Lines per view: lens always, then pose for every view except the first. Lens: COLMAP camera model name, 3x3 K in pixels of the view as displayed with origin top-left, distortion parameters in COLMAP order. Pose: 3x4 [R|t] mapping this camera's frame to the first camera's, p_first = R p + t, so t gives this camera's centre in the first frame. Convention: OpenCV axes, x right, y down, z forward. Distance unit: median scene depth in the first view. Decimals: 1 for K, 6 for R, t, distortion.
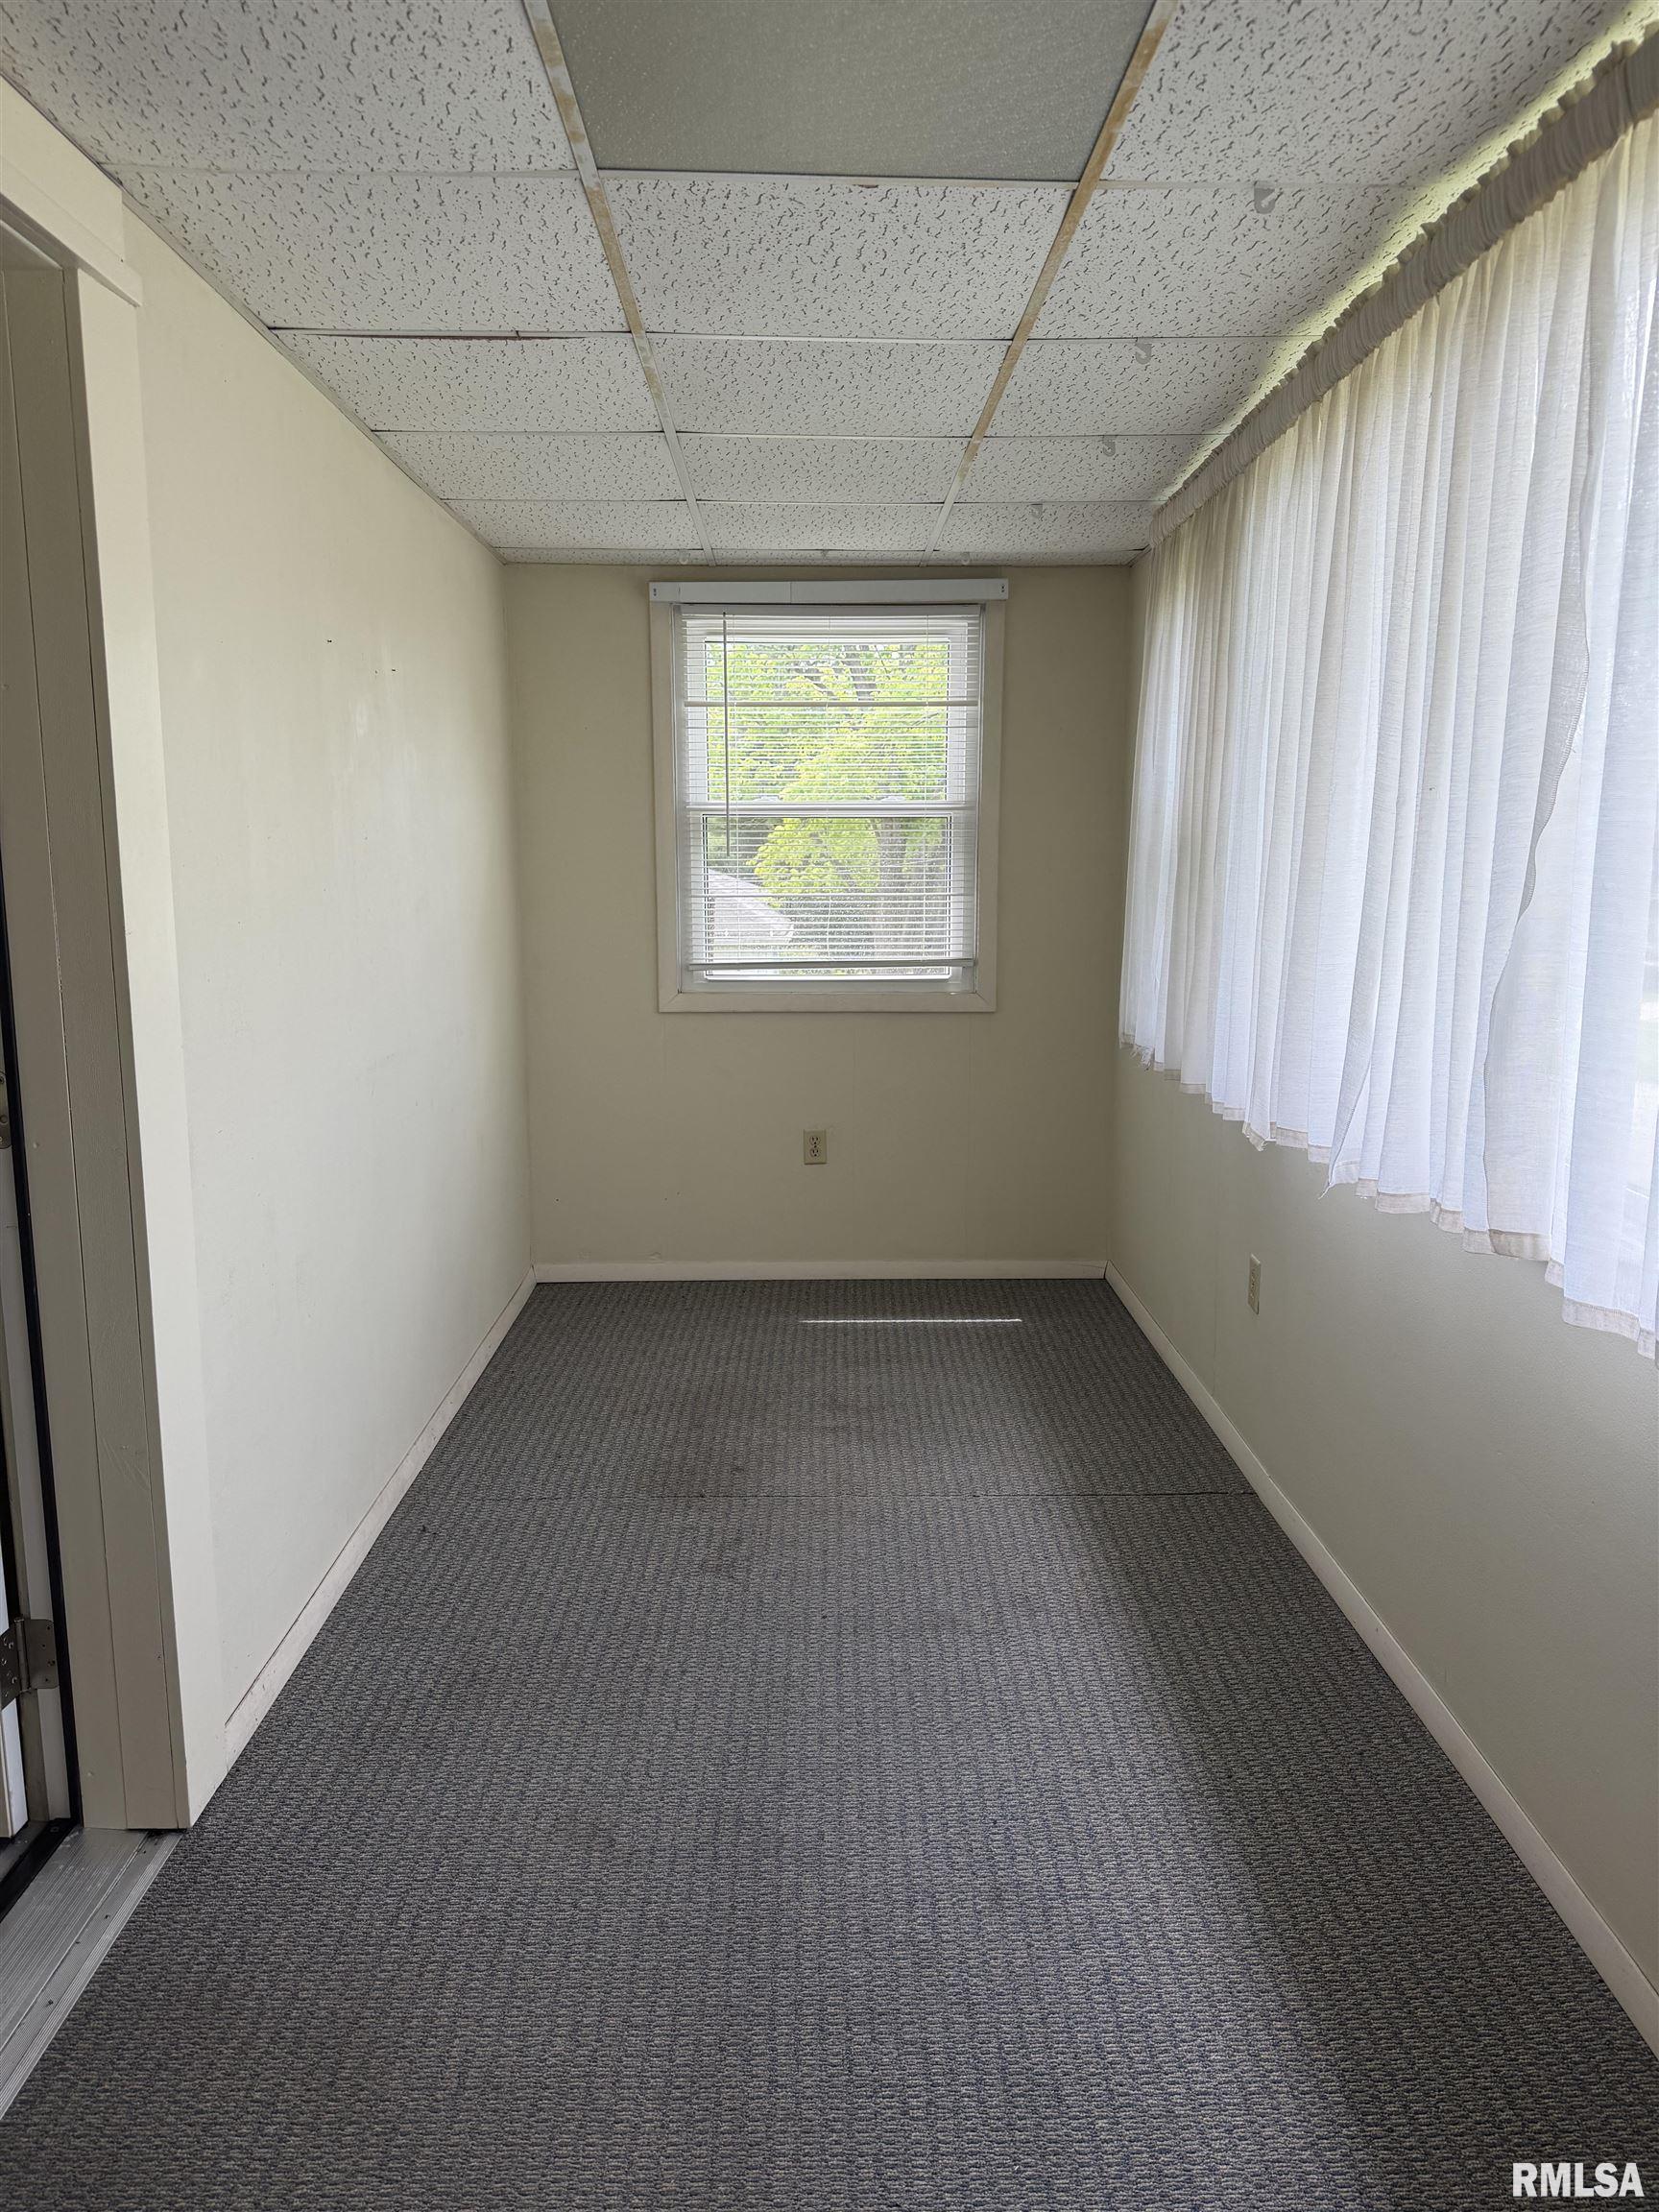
lens RADIAL K [[1554.5, 0, 829.5], [0, 1554.5, 1106.0], [0, 0, 1]] dist [0.054884, -0.083090]
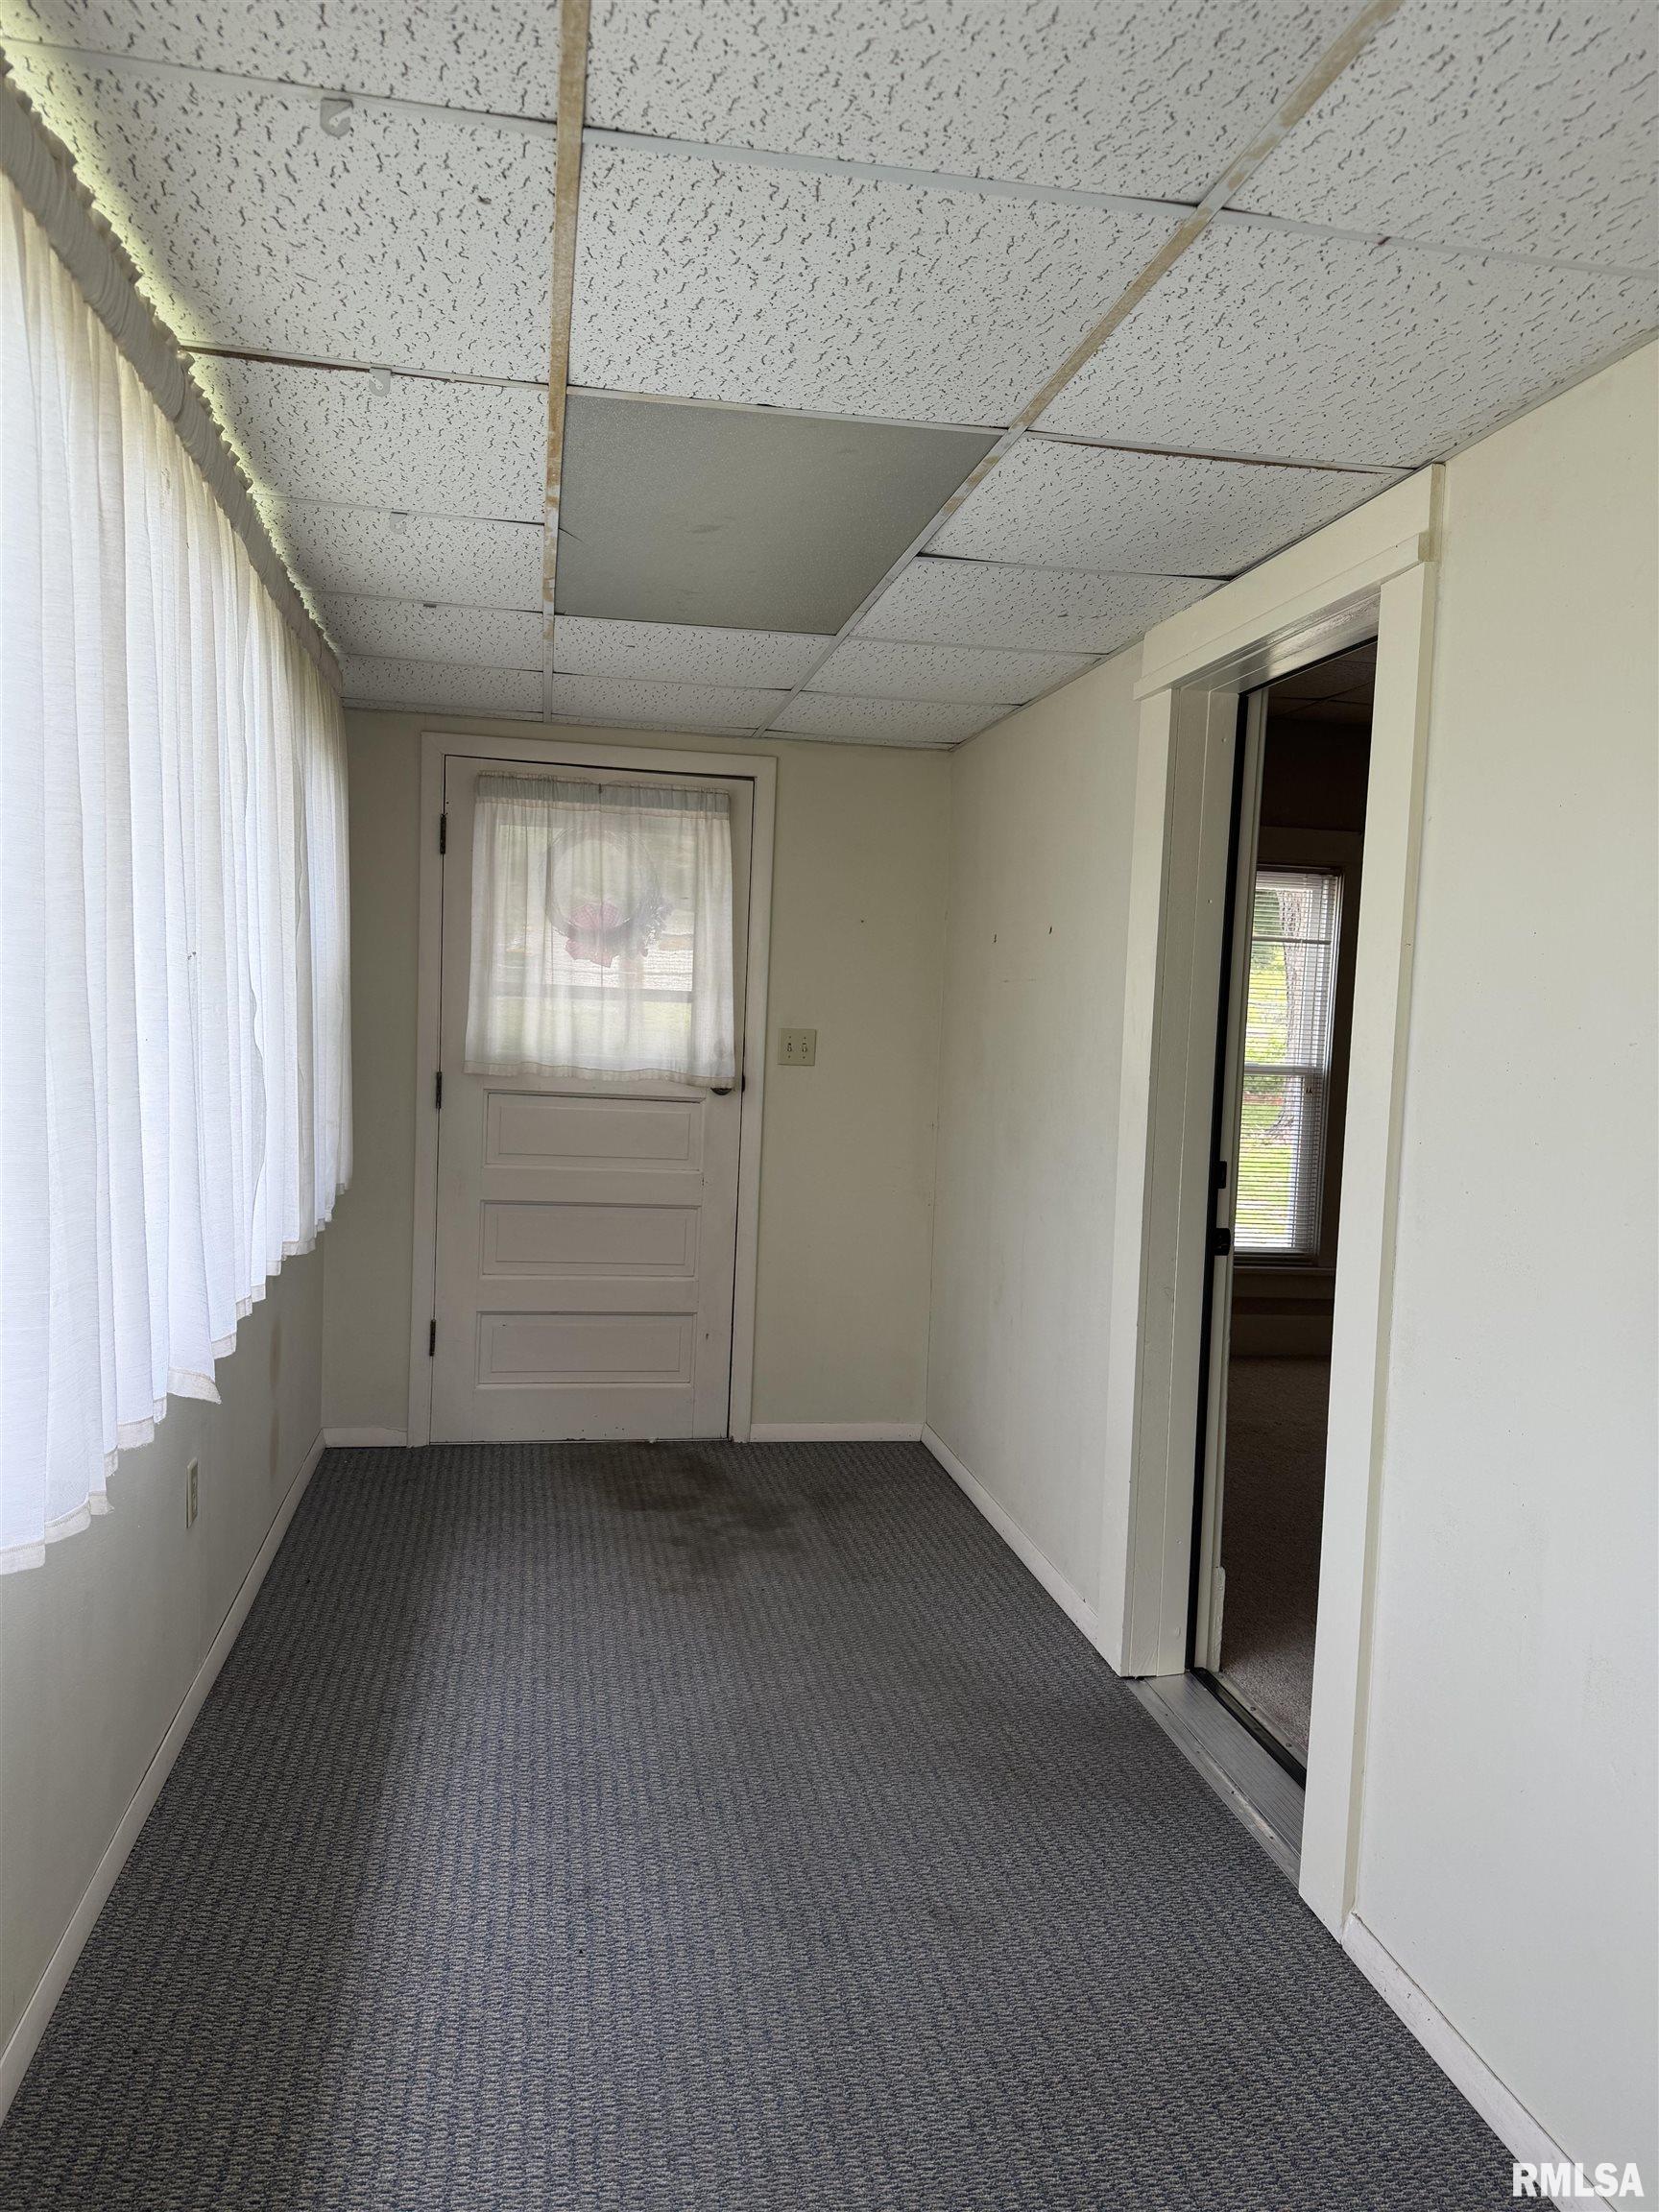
lens RADIAL K [[1554.5, 0, 829.5], [0, 1554.5, 1106.0], [0, 0, 1]] dist [0.054884, -0.083090]
pose [[-0.984902, -0.024939, -0.171308, 0.139166], [-0.063030, 0.973306, 0.220689, -0.332133], [0.161231, 0.228154, -0.960182, 1.948528]]
